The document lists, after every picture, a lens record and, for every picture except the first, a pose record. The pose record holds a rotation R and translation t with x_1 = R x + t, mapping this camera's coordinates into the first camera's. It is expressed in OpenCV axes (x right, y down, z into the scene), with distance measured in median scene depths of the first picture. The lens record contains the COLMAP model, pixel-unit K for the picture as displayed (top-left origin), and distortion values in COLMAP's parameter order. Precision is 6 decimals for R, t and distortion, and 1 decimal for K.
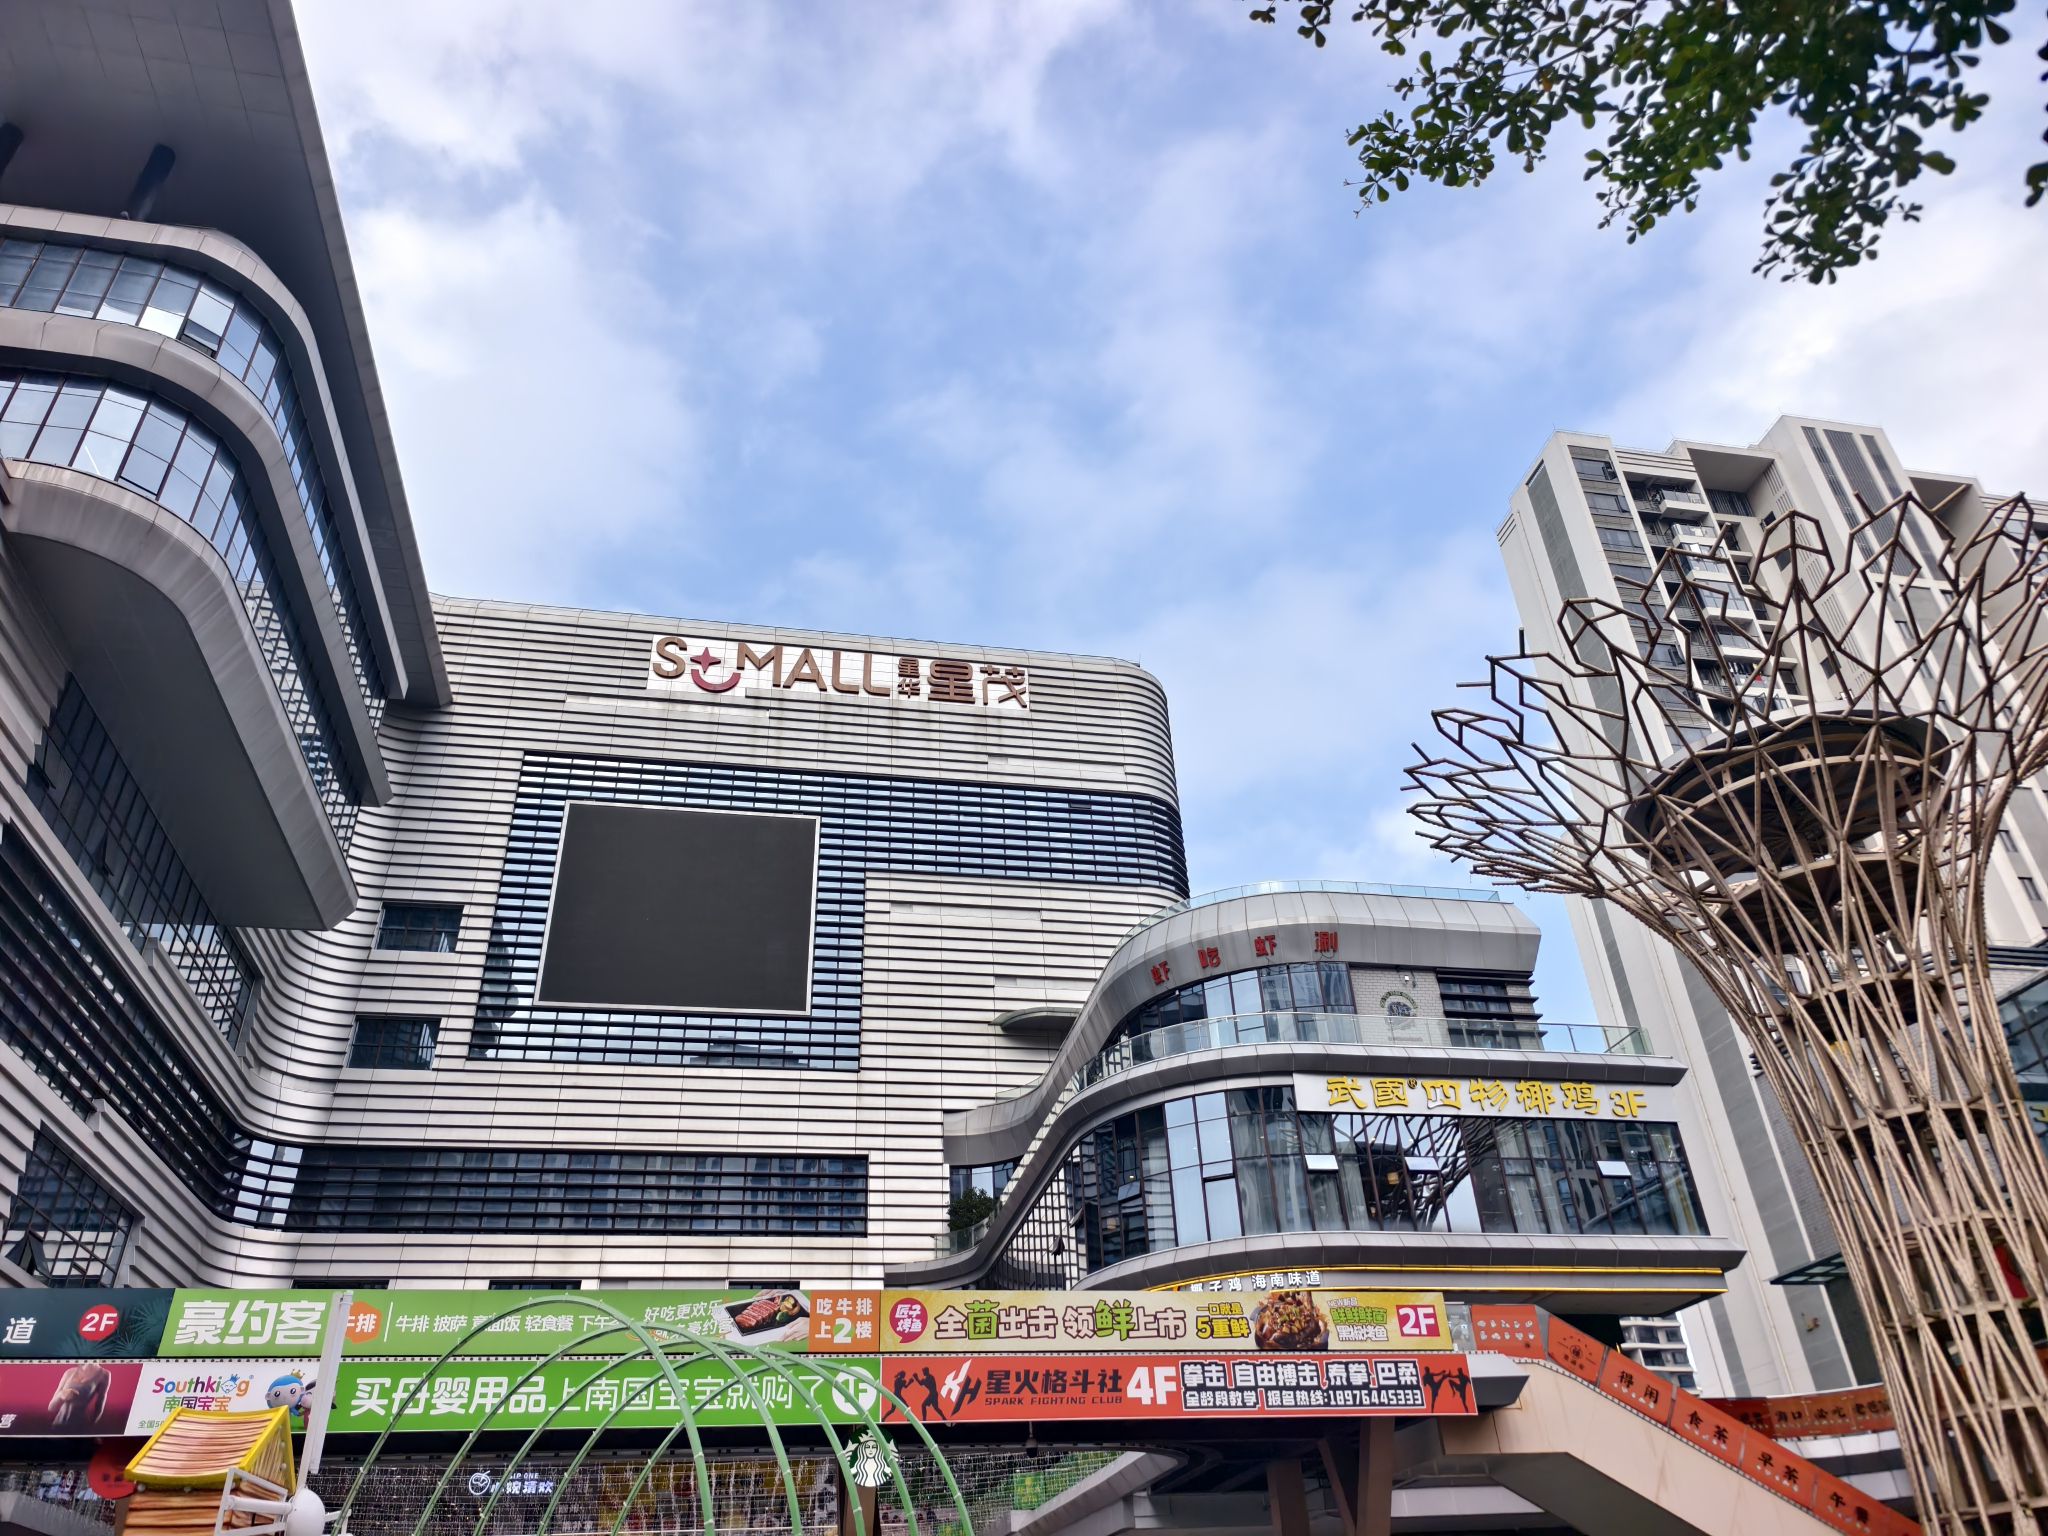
lens RADIAL K [[1395.8, 0, 1024.0], [0, 1395.8, 768.0], [0, 0, 1]] dist [0.036979, -0.051390]
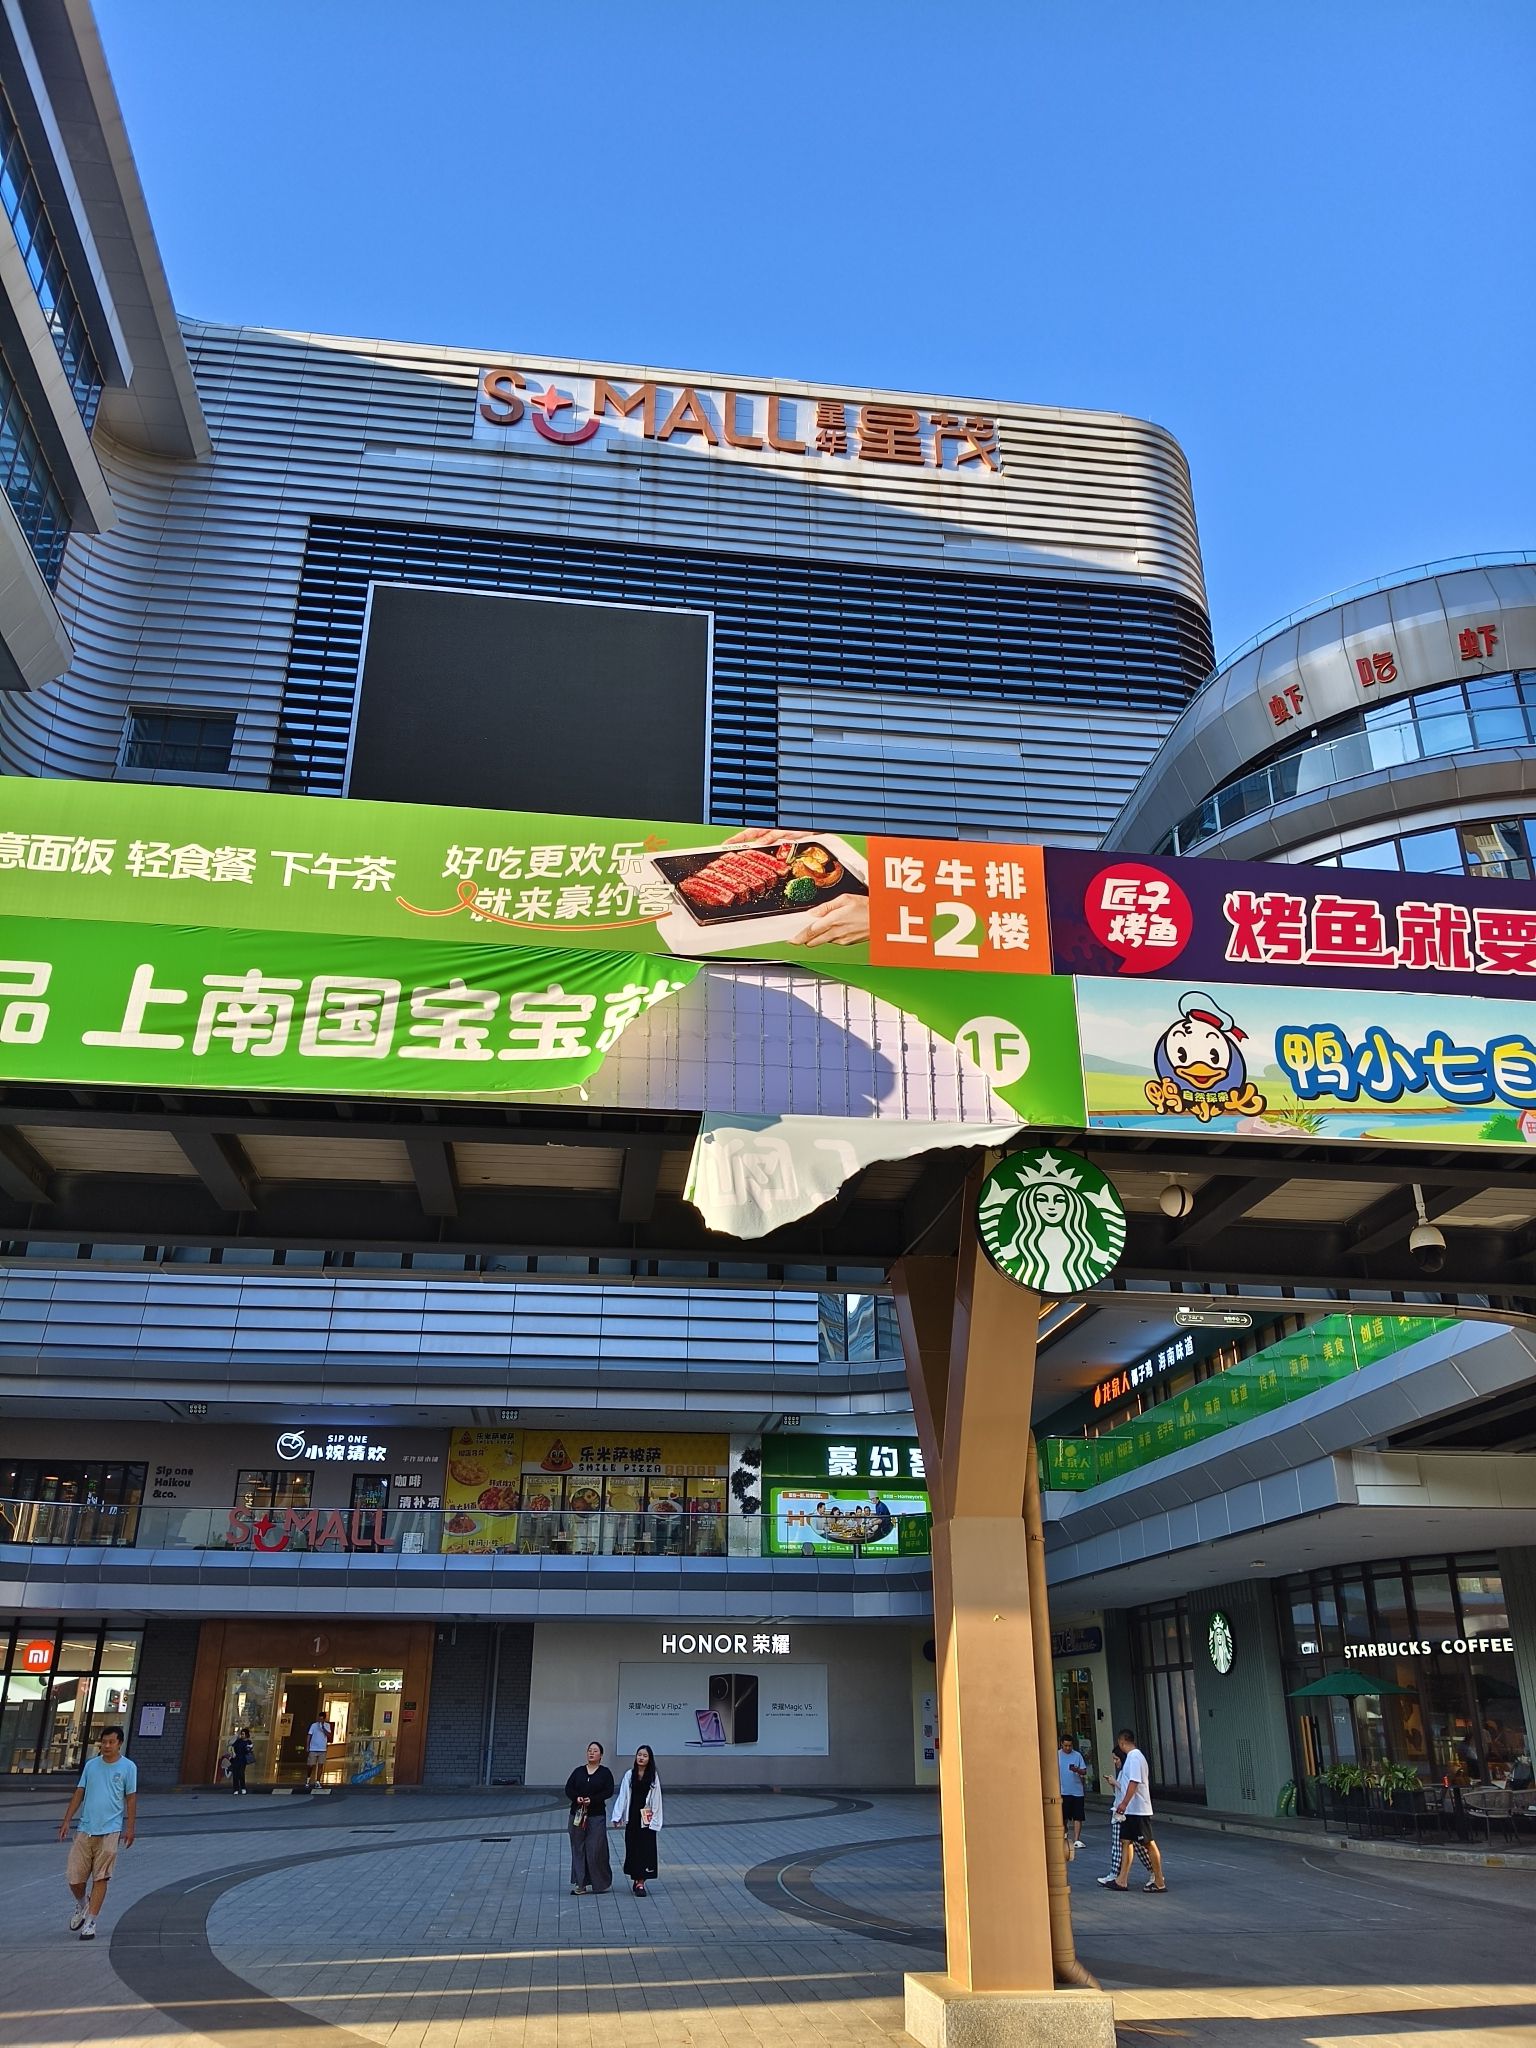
lens RADIAL K [[1569.1, 0, 768.0], [0, 1569.1, 1024.0], [0, 0, 1]] dist [0.015060, -0.001980]
pose [[0.995845, 0.011998, -0.090269, -0.047087], [0.003587, 0.985344, 0.170539, 0.117750], [0.090992, -0.170154, 0.981207, 0.190317]]
